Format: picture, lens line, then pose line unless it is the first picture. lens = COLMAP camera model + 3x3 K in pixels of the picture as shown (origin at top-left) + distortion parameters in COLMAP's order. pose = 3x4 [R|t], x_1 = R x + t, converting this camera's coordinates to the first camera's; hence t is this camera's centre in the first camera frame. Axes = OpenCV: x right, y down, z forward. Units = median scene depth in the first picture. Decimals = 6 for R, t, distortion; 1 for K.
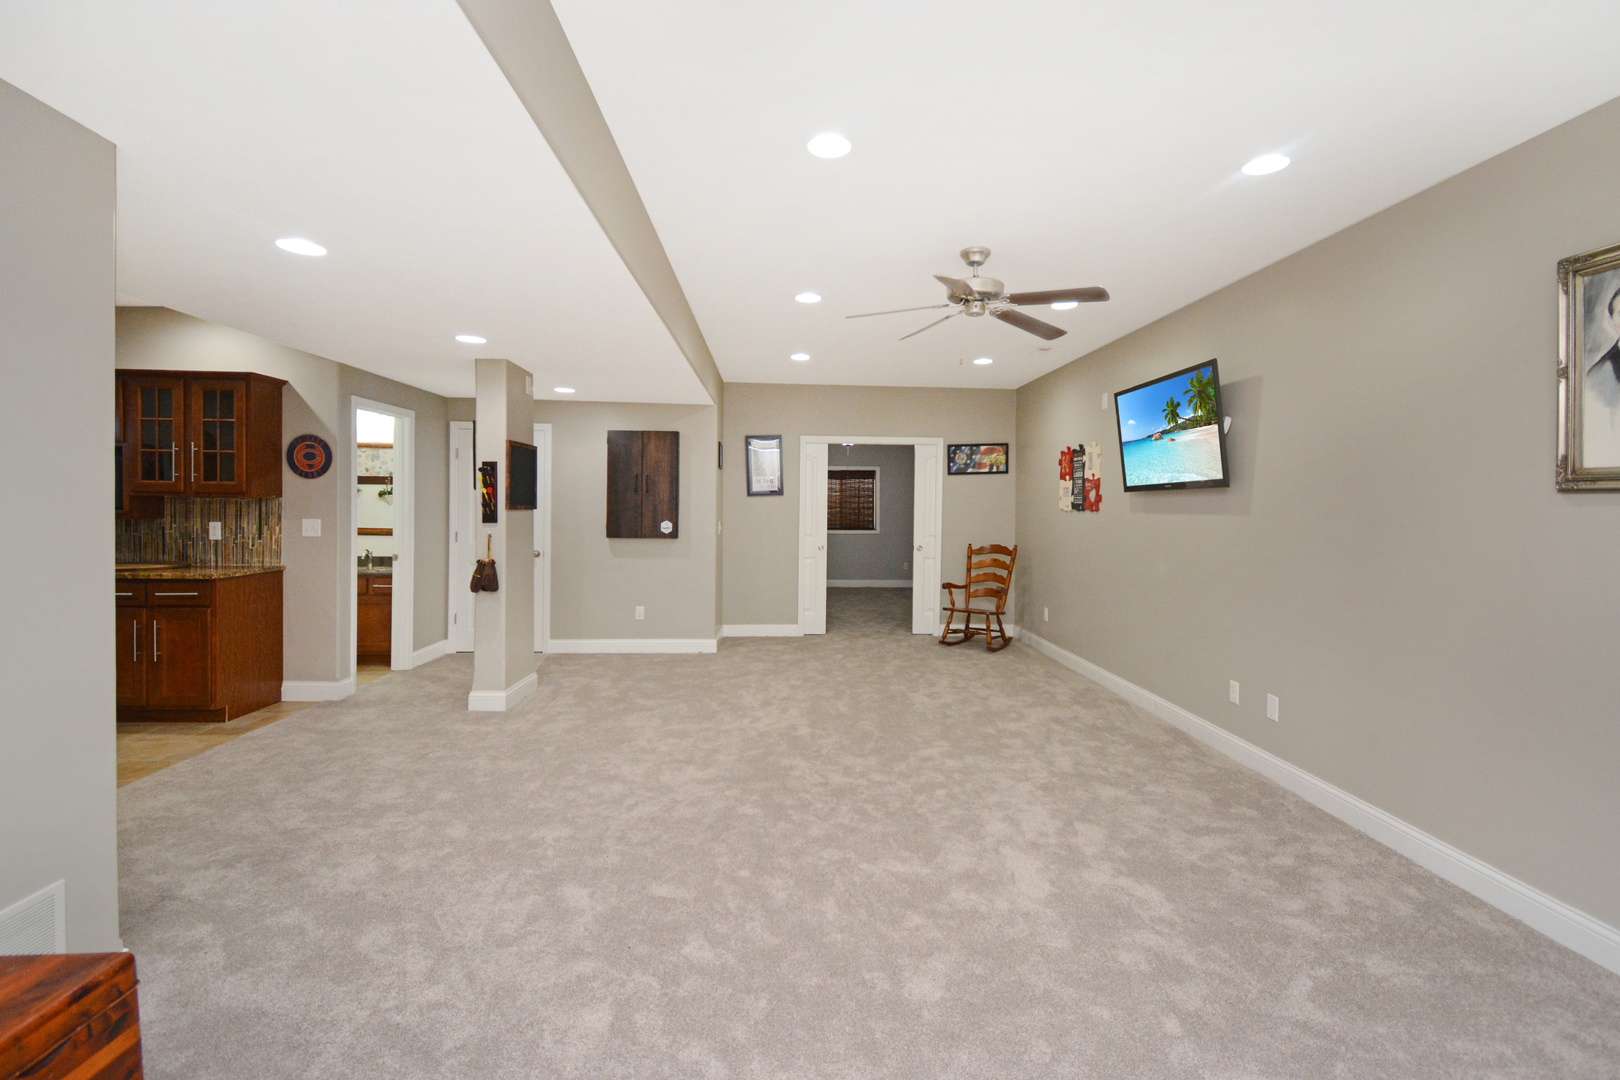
lens RADIAL K [[725.9, 0, 825.0], [0, 725.9, 526.3], [0, 0, 1]] dist [0.015550, -0.017889]
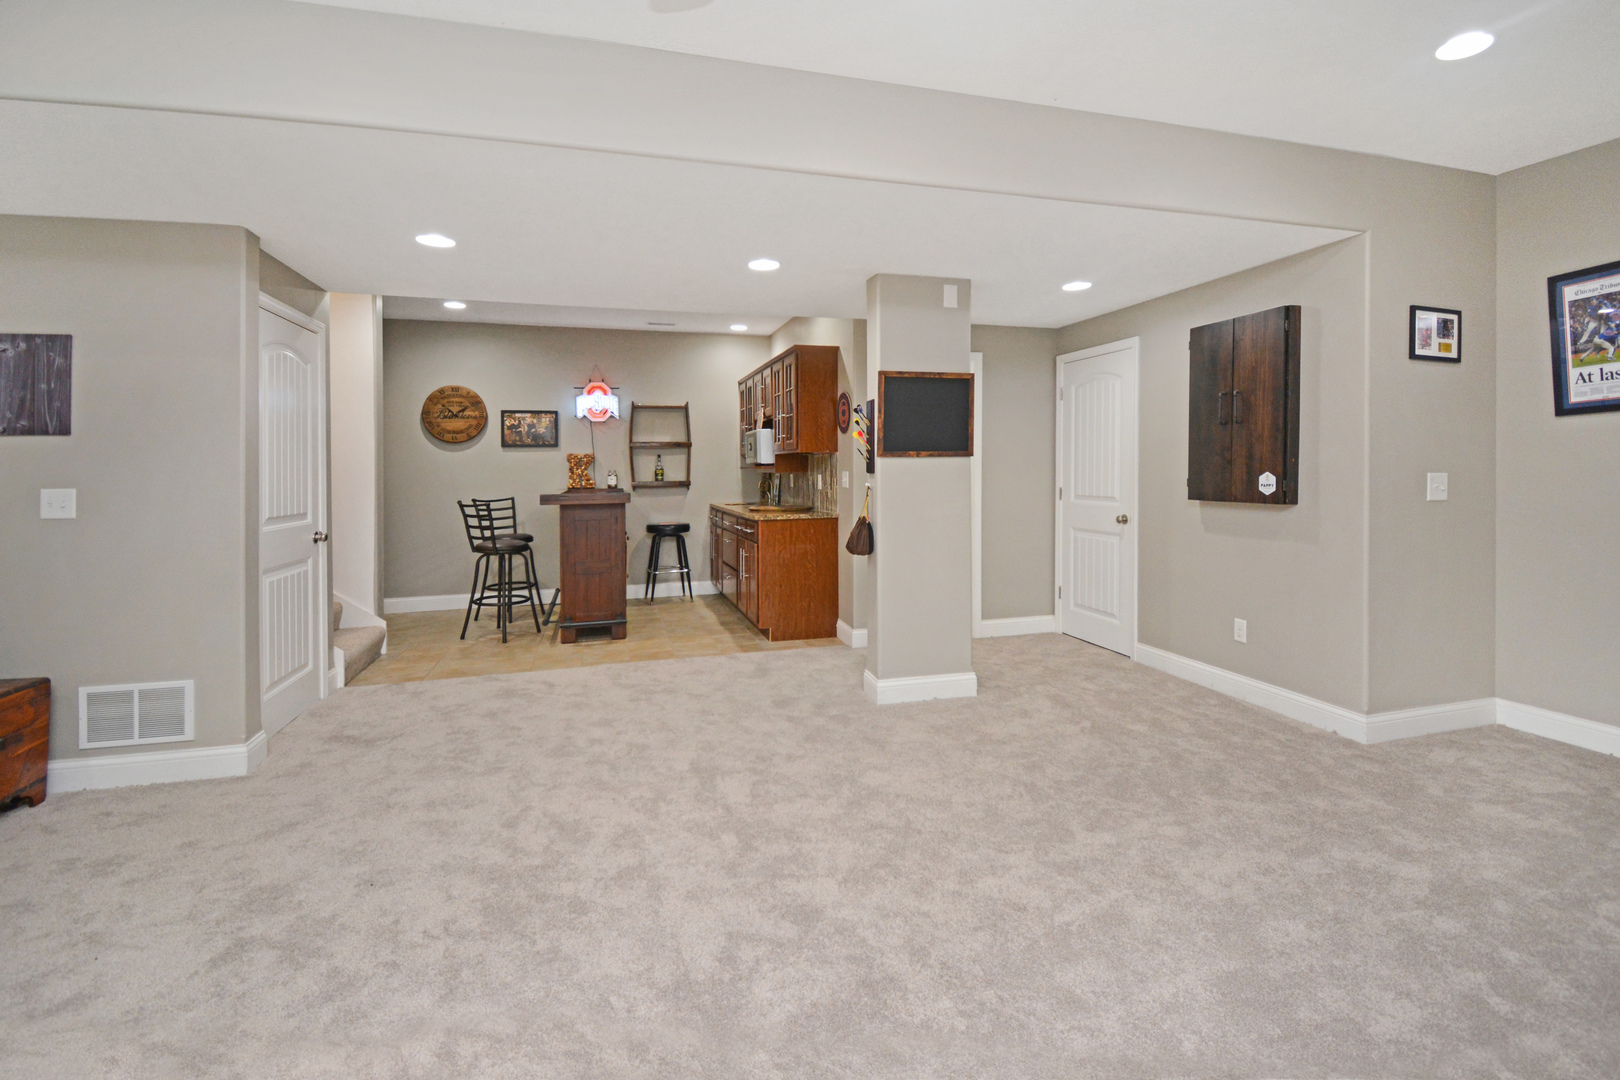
lens RADIAL K [[742.0, 0, 821.8], [0, 742.0, 481.0], [0, 0, 1]] dist [0.011129, -0.021417]
pose [[0.221723, 0.002721, -0.975106, 0.338643], [-0.013074, 0.999915, -0.000182, 0.004470], [0.975022, 0.012789, 0.221740, 0.729456]]
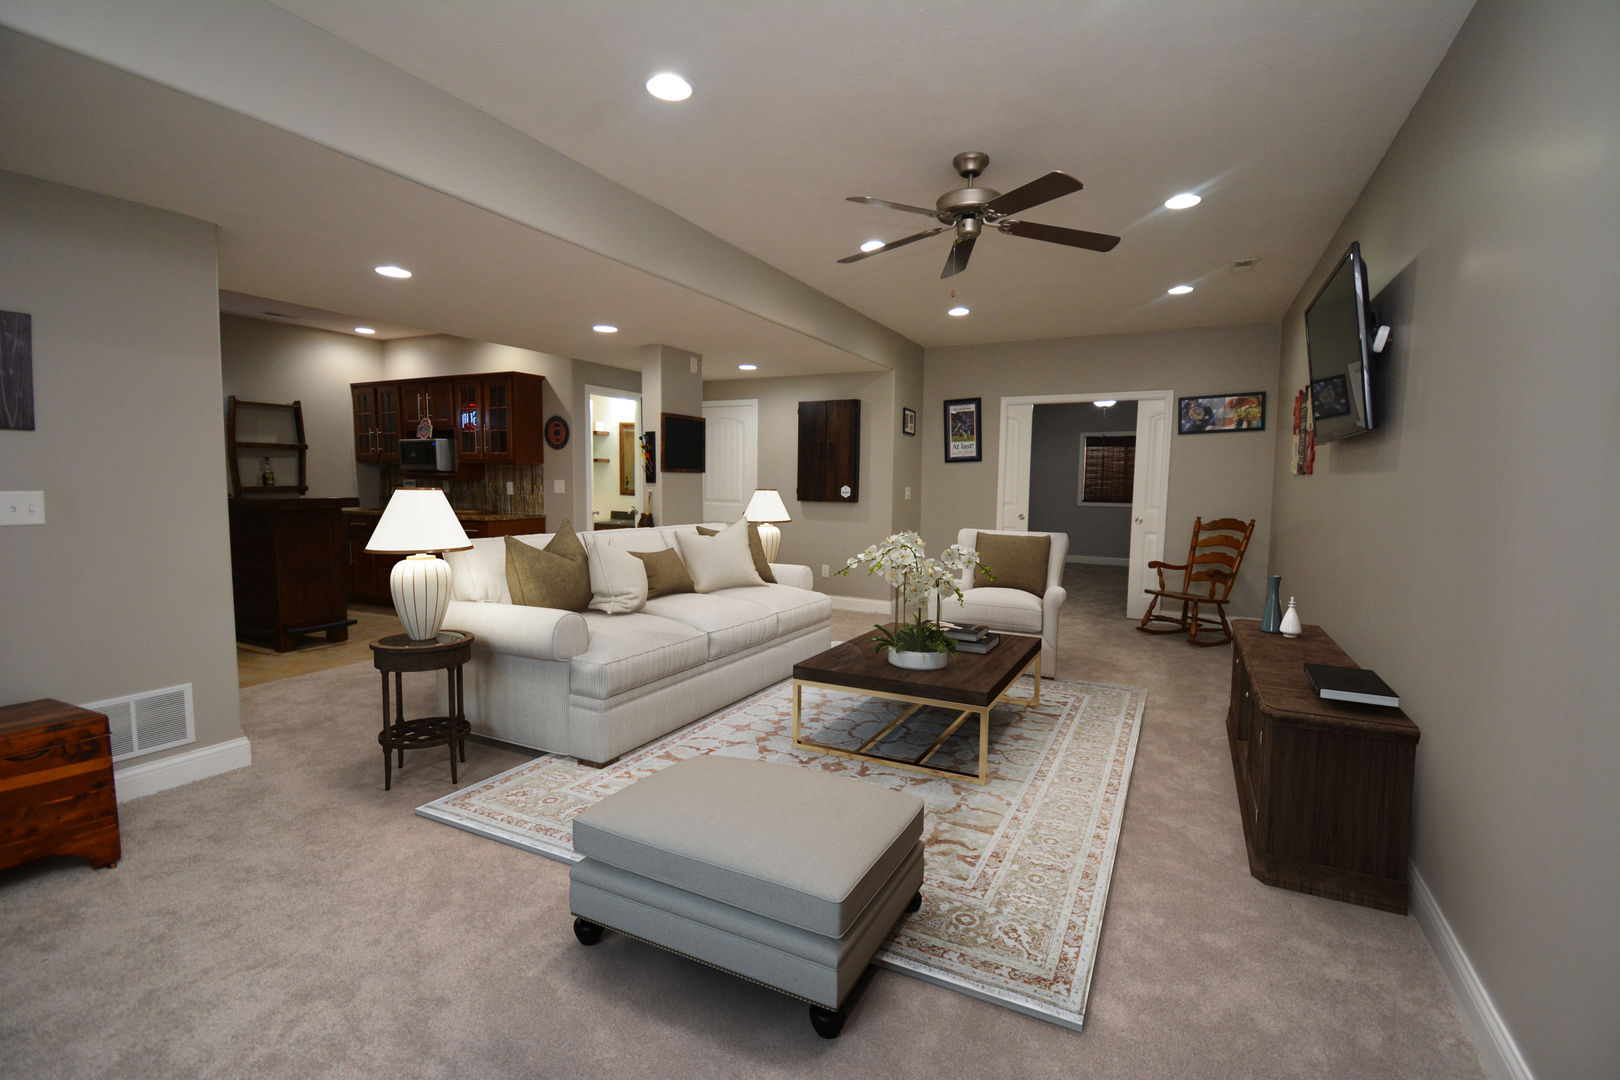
lens RADIAL K [[706.9, 0, 822.5], [0, 706.9, 548.4], [0, 0, 1]] dist [0.017775, -0.021423]
pose [[0.863188, 0.049211, -0.502478, 0.362871], [-0.016548, 0.997461, 0.069261, 0.016788], [0.504611, -0.051470, 0.861811, 0.125331]]
